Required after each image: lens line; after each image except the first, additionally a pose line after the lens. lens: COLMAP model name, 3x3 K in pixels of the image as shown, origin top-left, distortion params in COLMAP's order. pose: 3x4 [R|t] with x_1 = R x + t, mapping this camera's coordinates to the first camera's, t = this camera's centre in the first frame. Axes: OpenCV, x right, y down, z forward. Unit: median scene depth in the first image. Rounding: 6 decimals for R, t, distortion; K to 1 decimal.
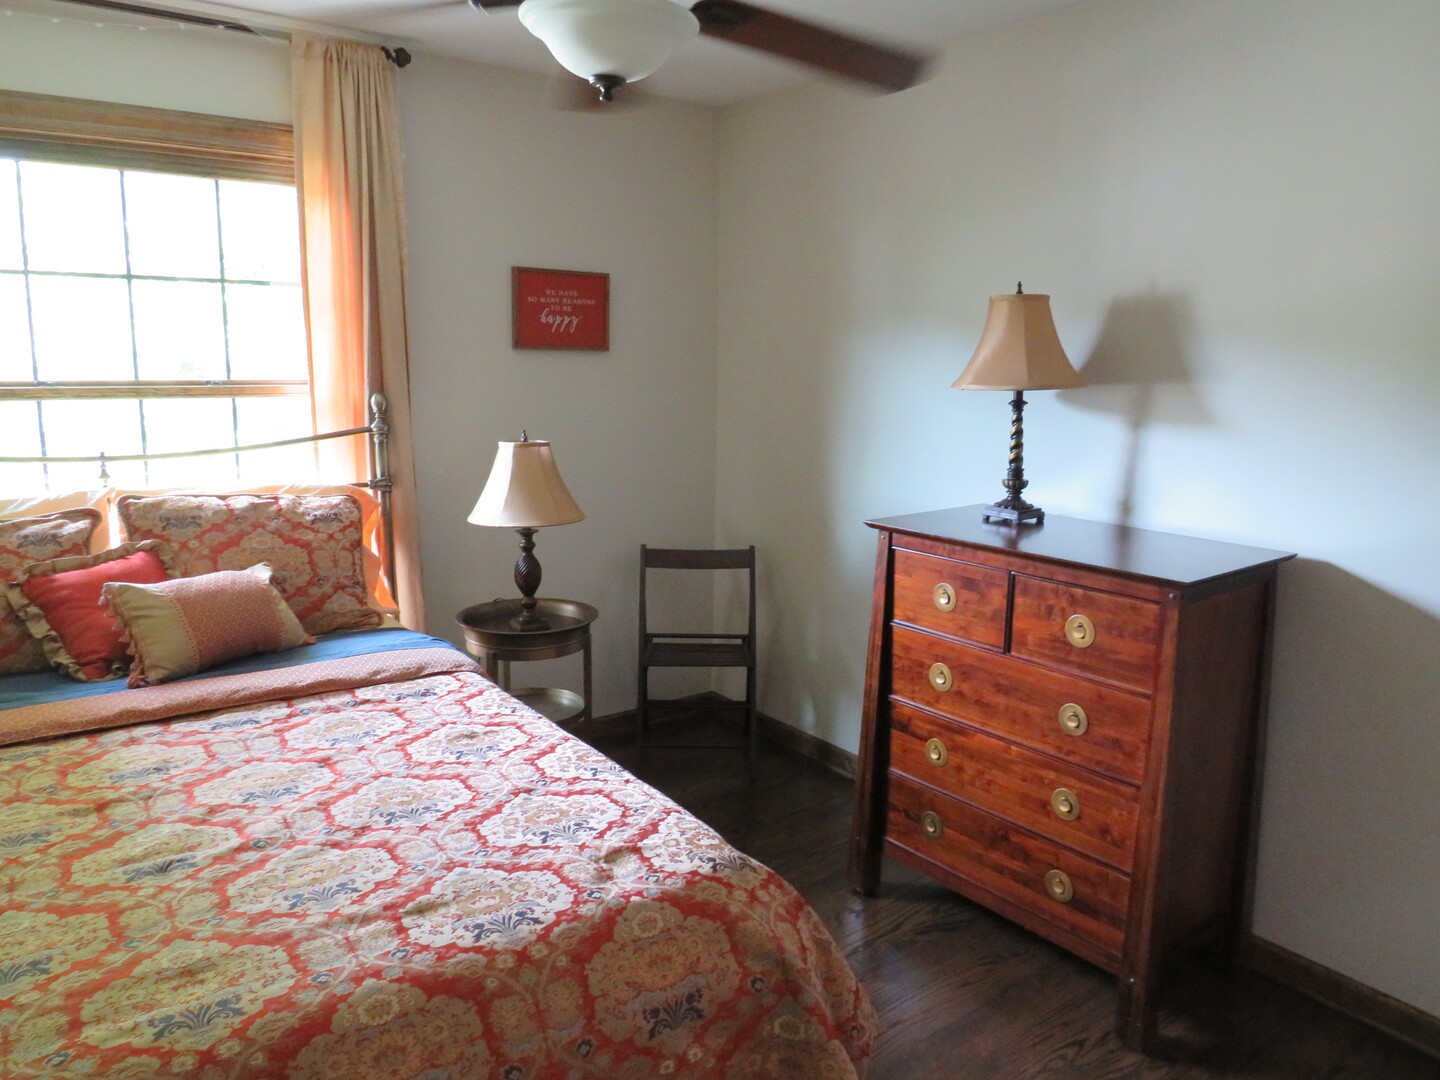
lens RADIAL K [[1021.3, 0, 722.8], [0, 1021.3, 534.4], [0, 0, 1]] dist [-0.022356, -0.007495]
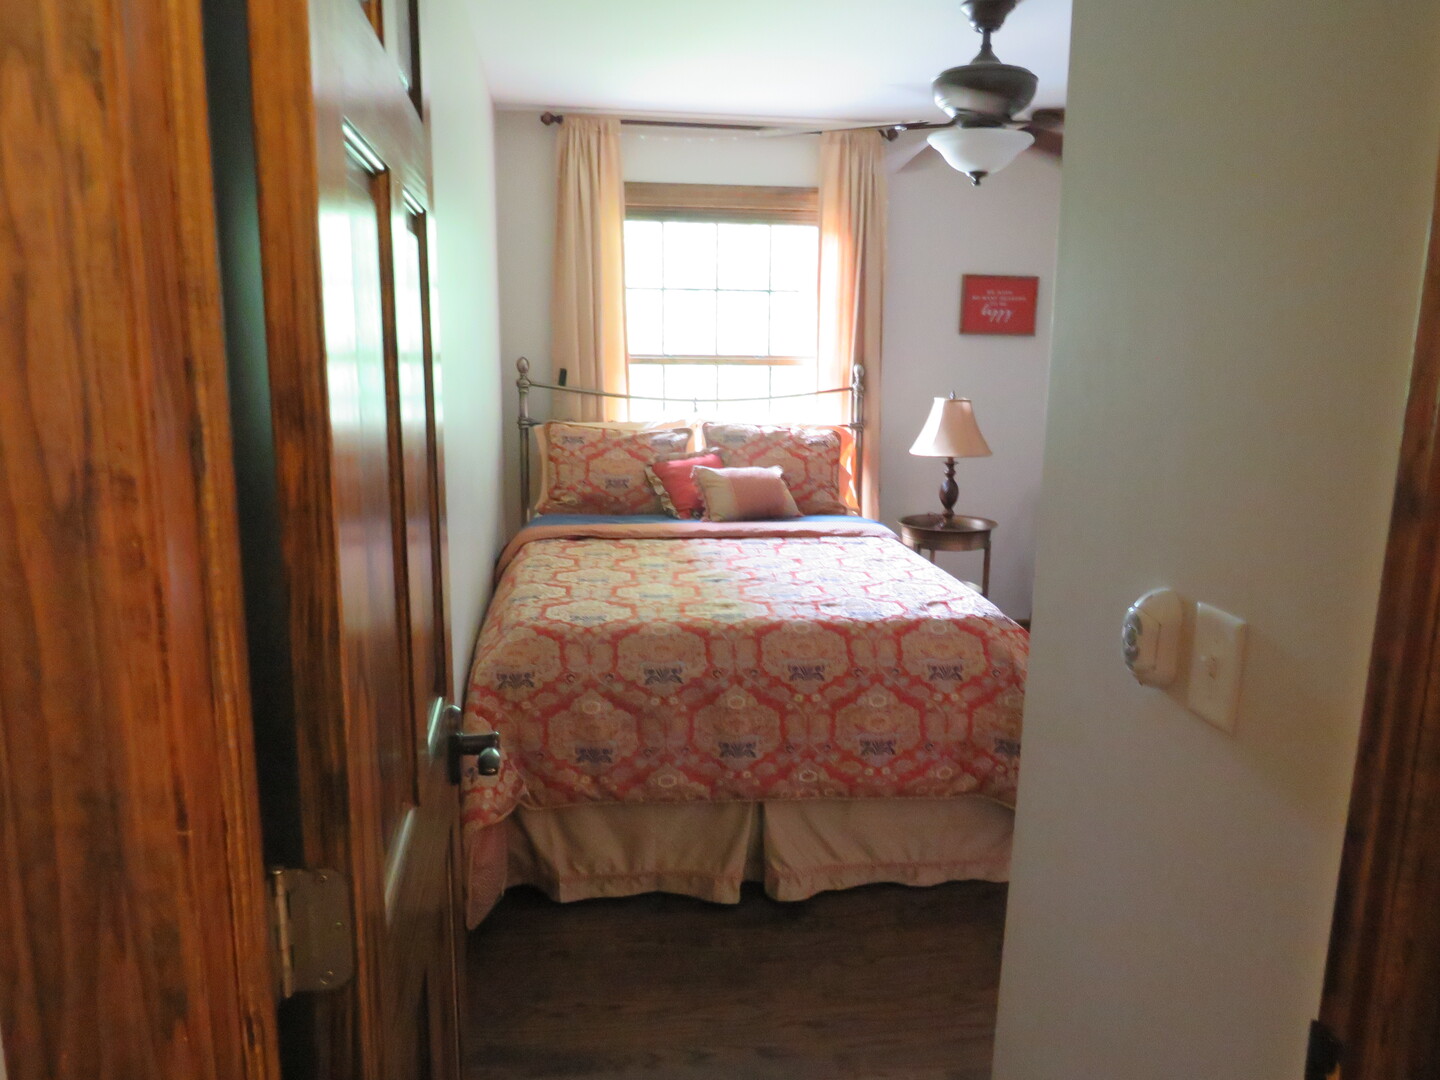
lens RADIAL K [[1021.3, 0, 721.9], [0, 1021.3, 540.0], [0, 0, 1]] dist [-0.022356, -0.007495]
pose [[0.878057, 0.085616, -0.470836, 0.252740], [-0.079816, 0.996286, 0.032316, 0.102931], [0.471854, 0.009205, 0.881629, -0.490385]]
